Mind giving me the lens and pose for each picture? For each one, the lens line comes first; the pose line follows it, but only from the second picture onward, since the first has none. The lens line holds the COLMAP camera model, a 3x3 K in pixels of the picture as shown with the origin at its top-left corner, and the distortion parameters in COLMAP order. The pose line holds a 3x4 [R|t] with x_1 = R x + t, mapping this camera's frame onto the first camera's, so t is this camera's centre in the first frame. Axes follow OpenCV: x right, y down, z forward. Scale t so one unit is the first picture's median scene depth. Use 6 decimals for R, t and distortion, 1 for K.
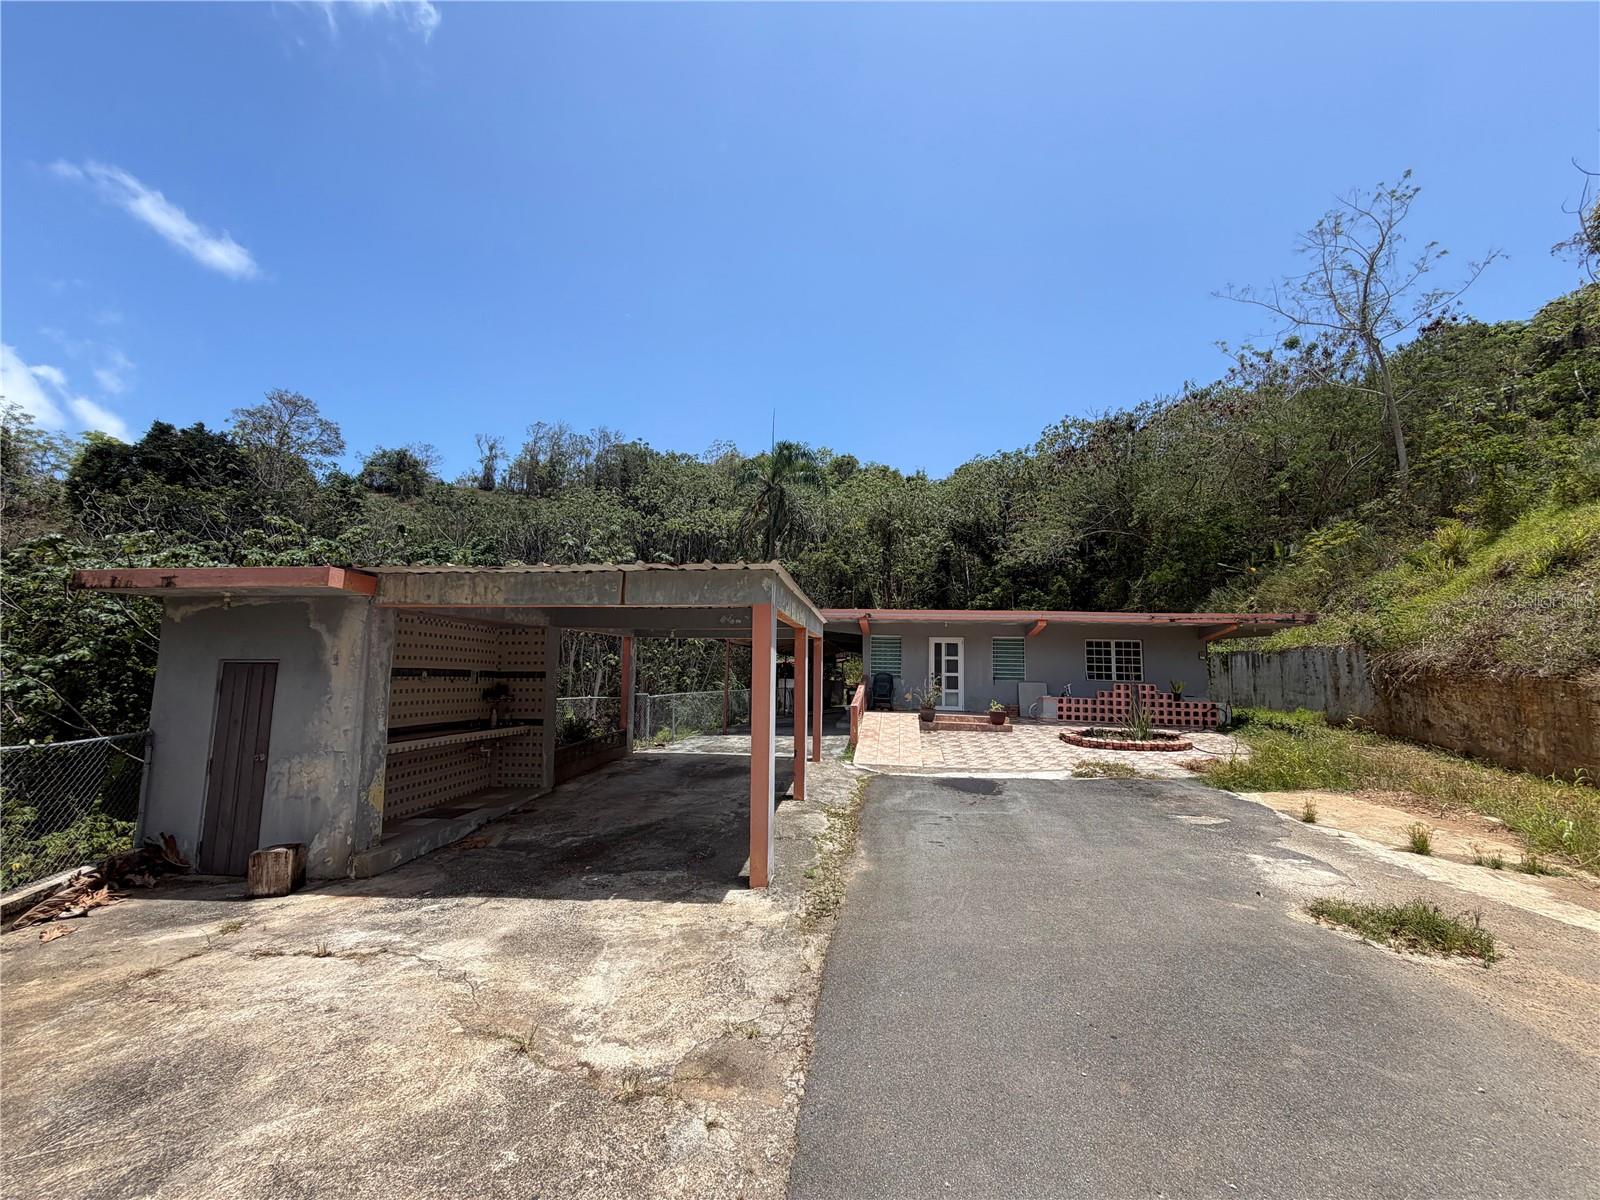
lens RADIAL K [[635.5, 0, 798.8], [0, 635.5, 595.3], [0, 0, 1]] dist [0.000819, -0.000031]
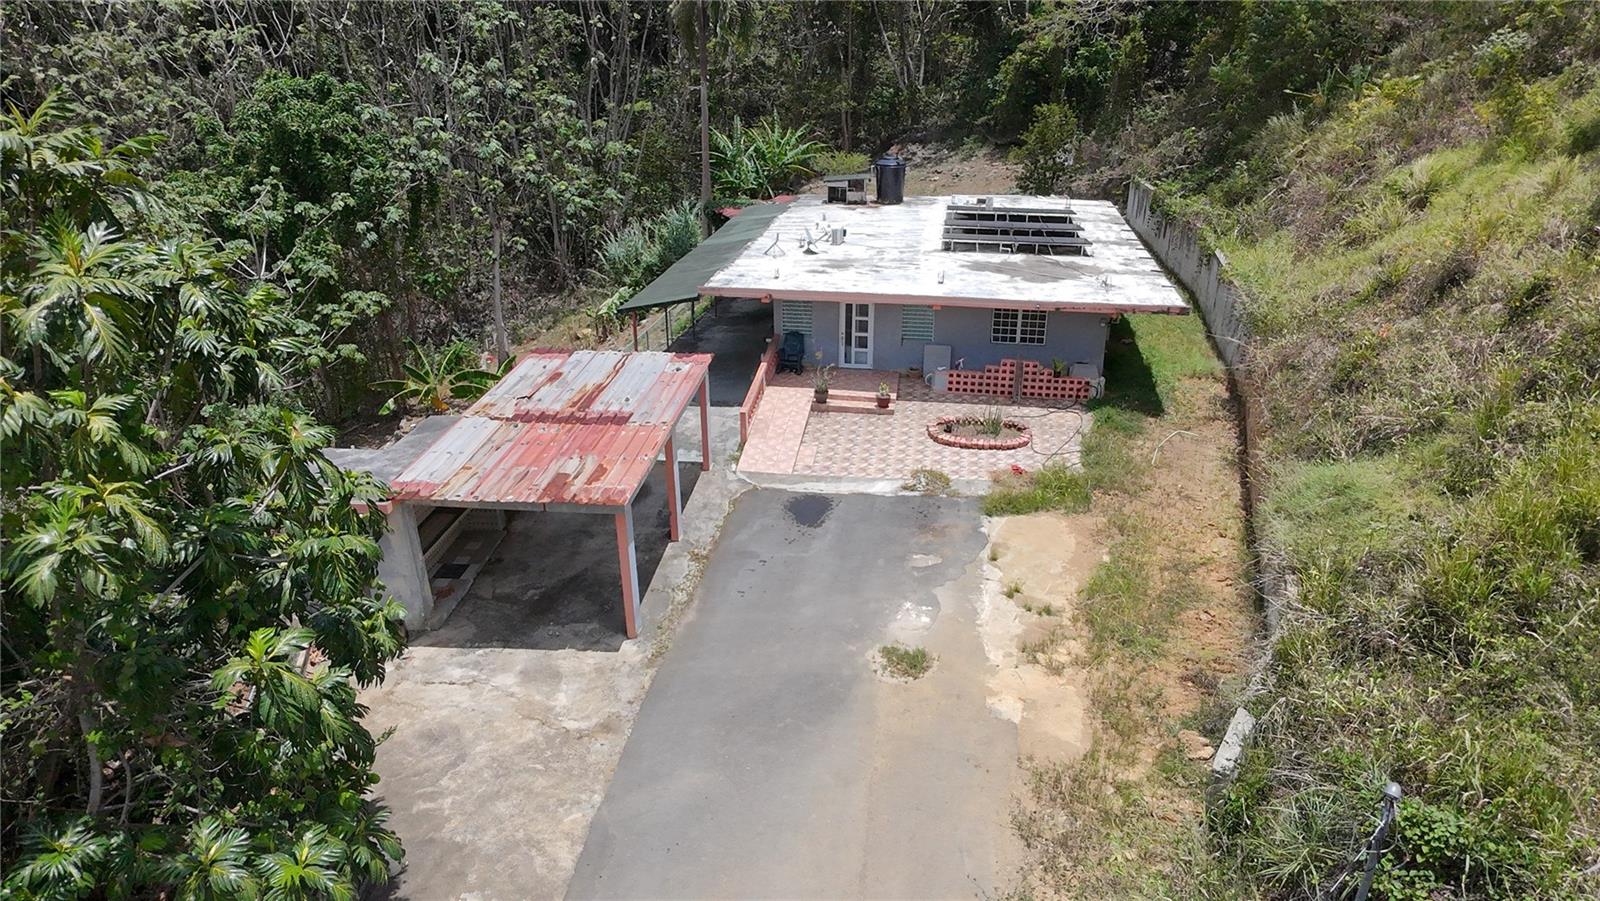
lens RADIAL K [[1021.5, 0, 801.7], [0, 1021.5, 443.8], [0, 0, 1]] dist [-0.002331, 0.010509]
pose [[0.999682, -0.019025, -0.016527, 0.263982], [0.024737, 0.866077, 0.499299, -0.824475], [0.004815, -0.499549, 0.866272, -0.742577]]
